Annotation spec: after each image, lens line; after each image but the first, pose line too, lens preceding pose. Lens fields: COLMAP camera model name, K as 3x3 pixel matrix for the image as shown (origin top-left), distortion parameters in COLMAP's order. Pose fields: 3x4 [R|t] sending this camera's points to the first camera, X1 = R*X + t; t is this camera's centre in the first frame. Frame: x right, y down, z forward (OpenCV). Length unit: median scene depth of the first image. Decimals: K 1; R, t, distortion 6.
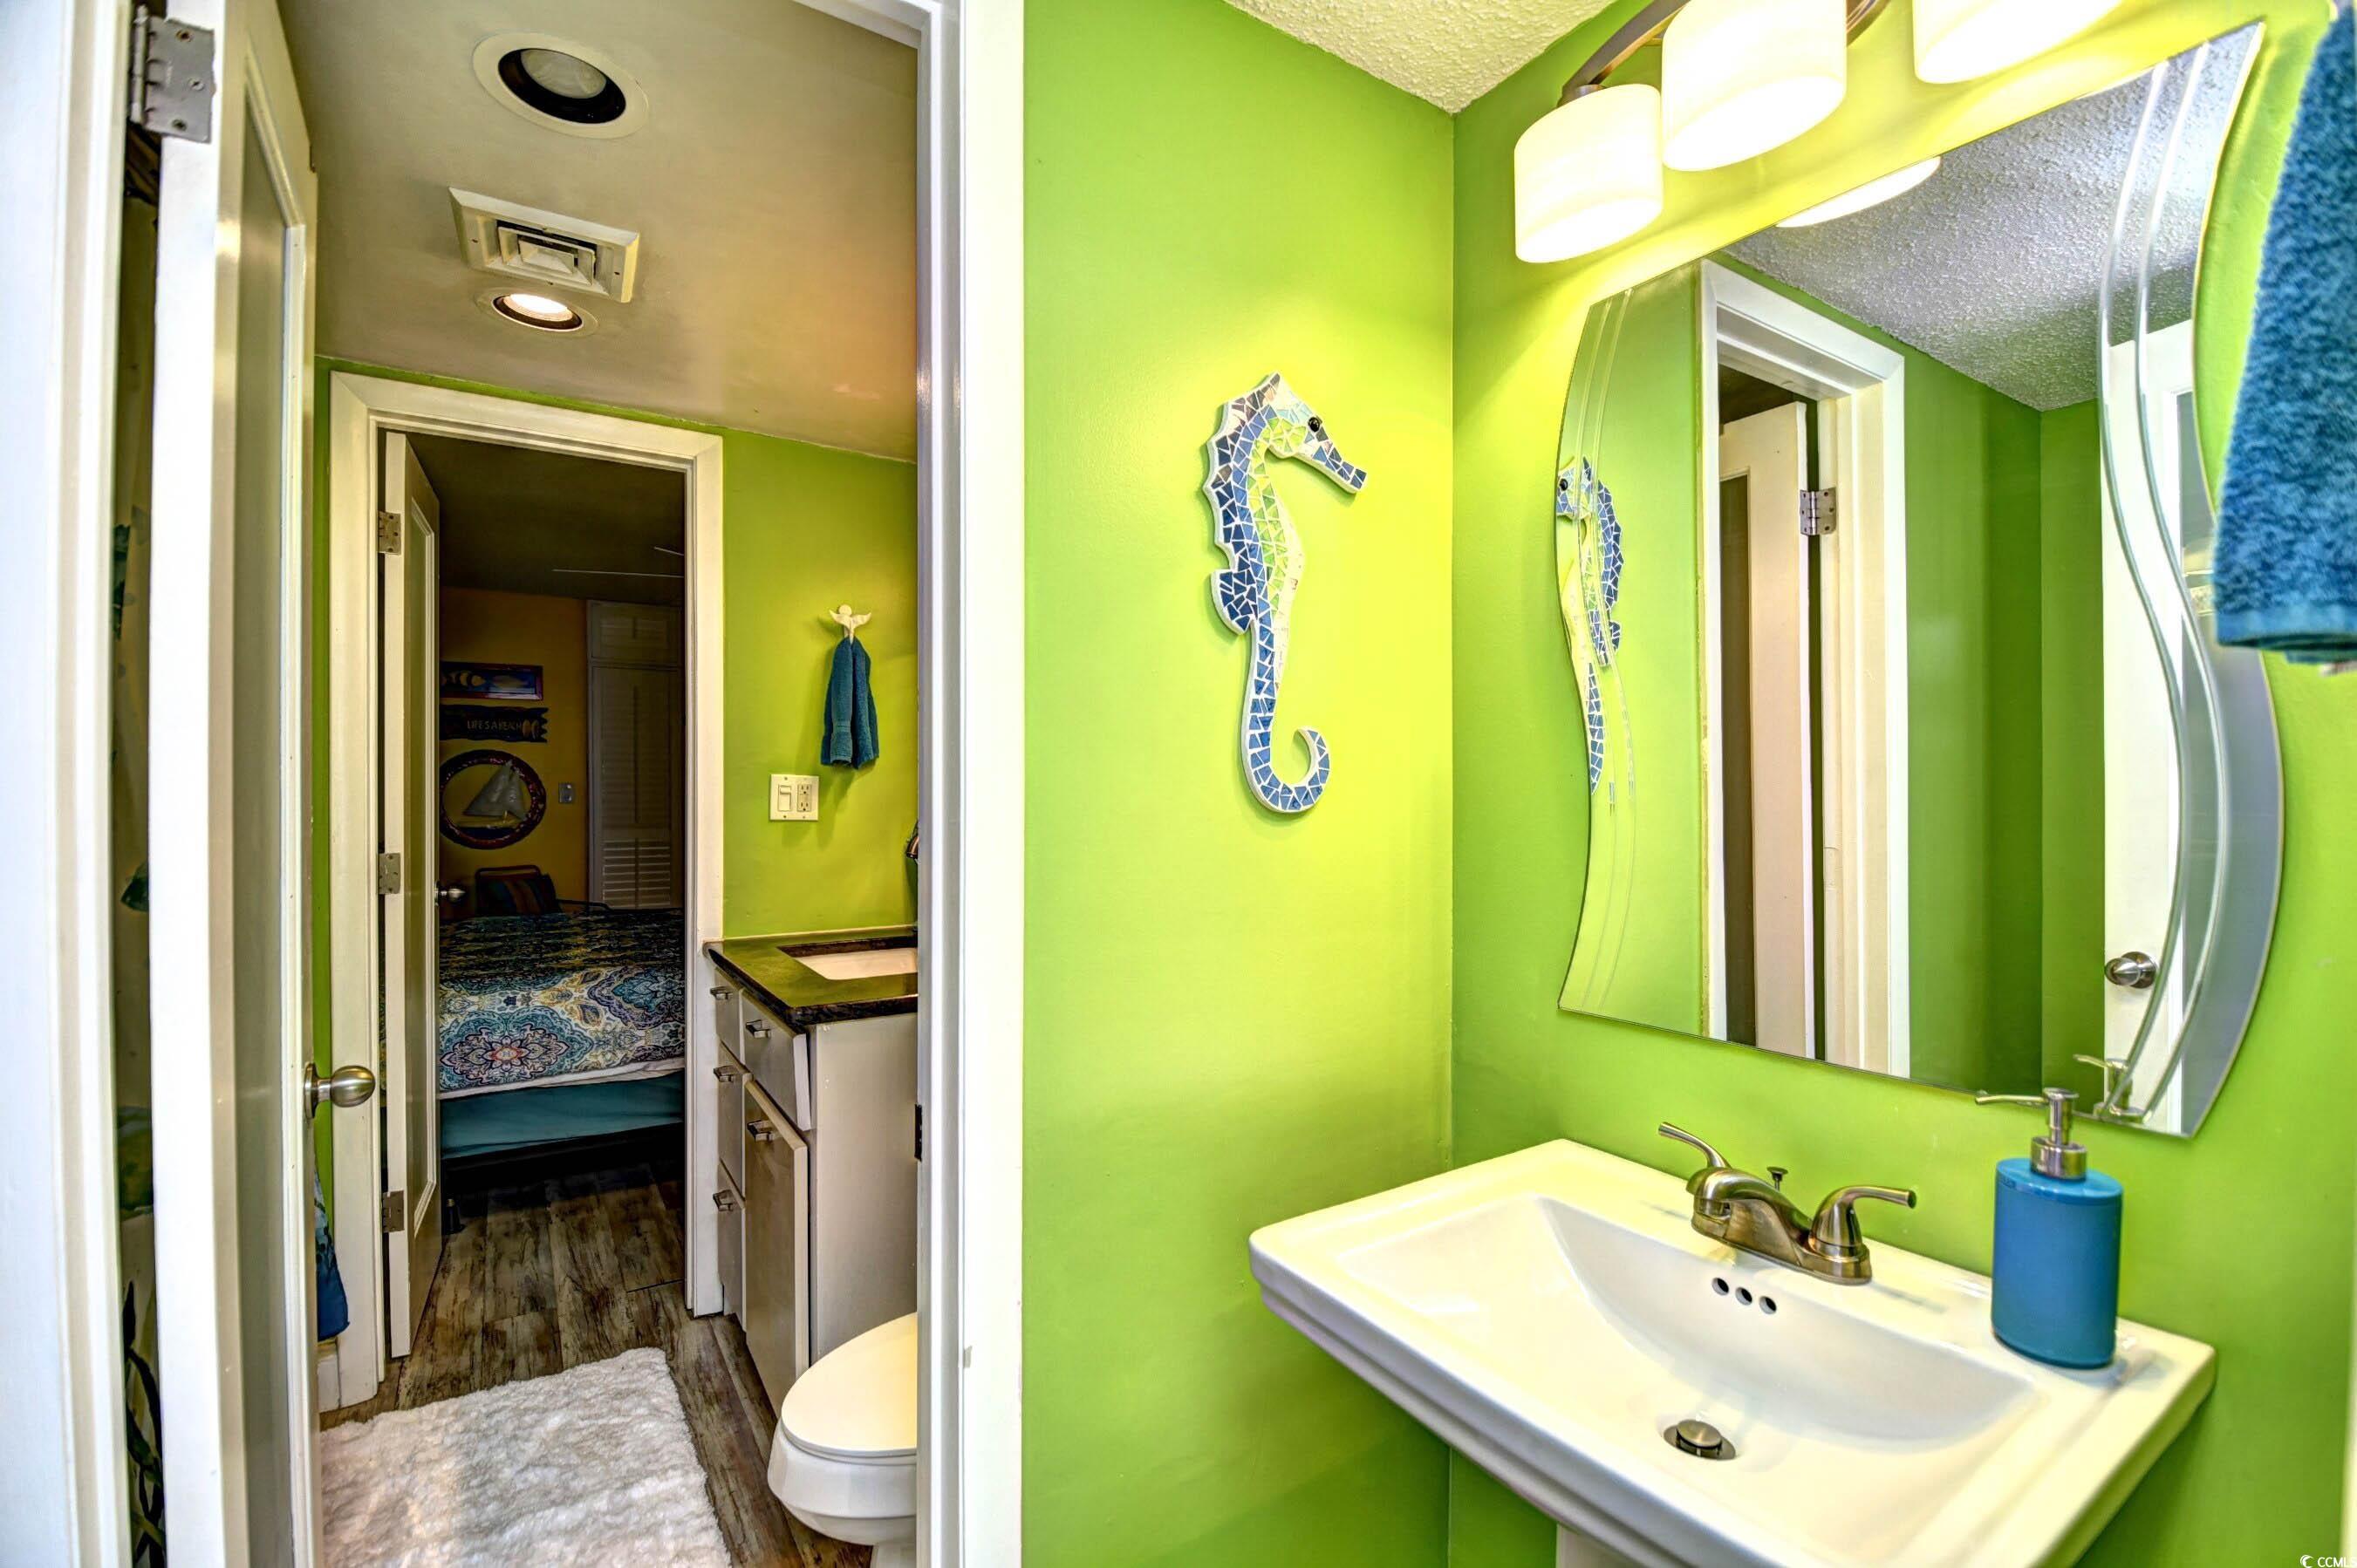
lens RADIAL K [[1055.3, 0, 1182.2], [0, 1055.3, 800.8], [0, 0, 1]] dist [0.000227, -0.000488]
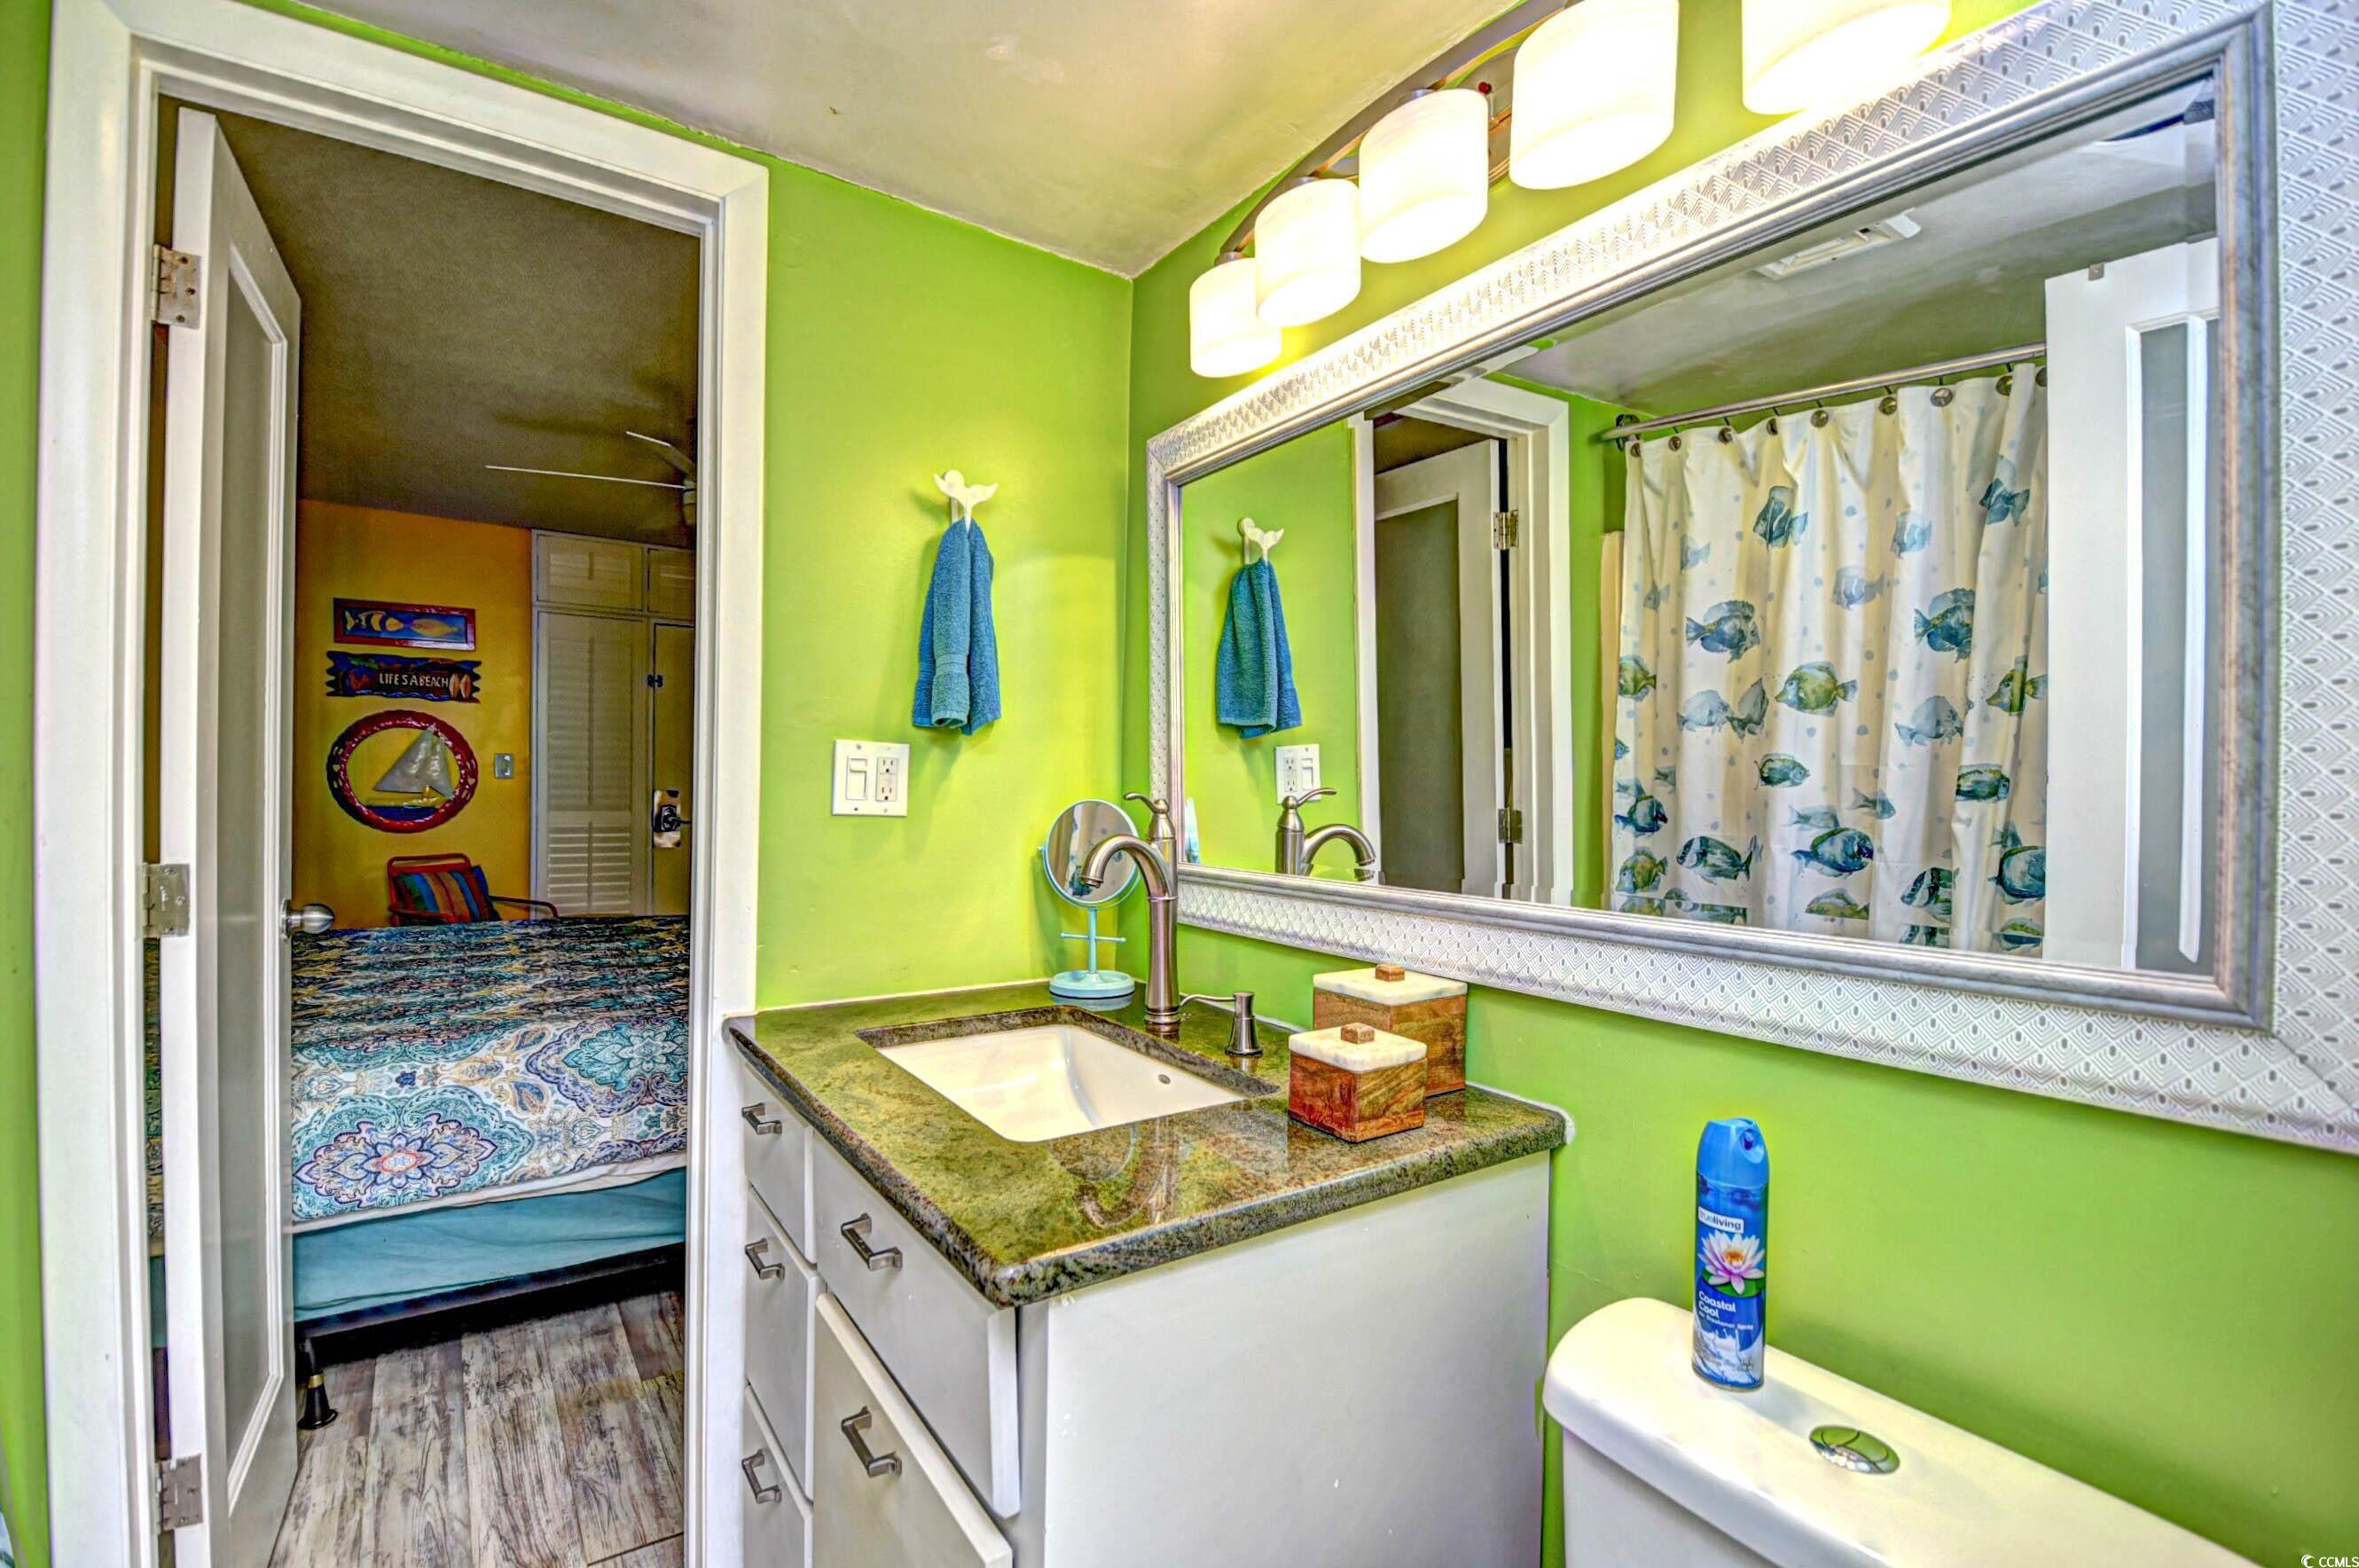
lens RADIAL K [[1061.4, 0, 1185.3], [0, 1061.4, 796.6], [0, 0, 1]] dist [-0.001715, -0.010458]
pose [[0.999019, 0.017593, 0.040635, -0.182295], [-0.017981, 0.999796, 0.009204, -0.001125], [-0.040465, -0.009925, 0.999132, 0.325949]]
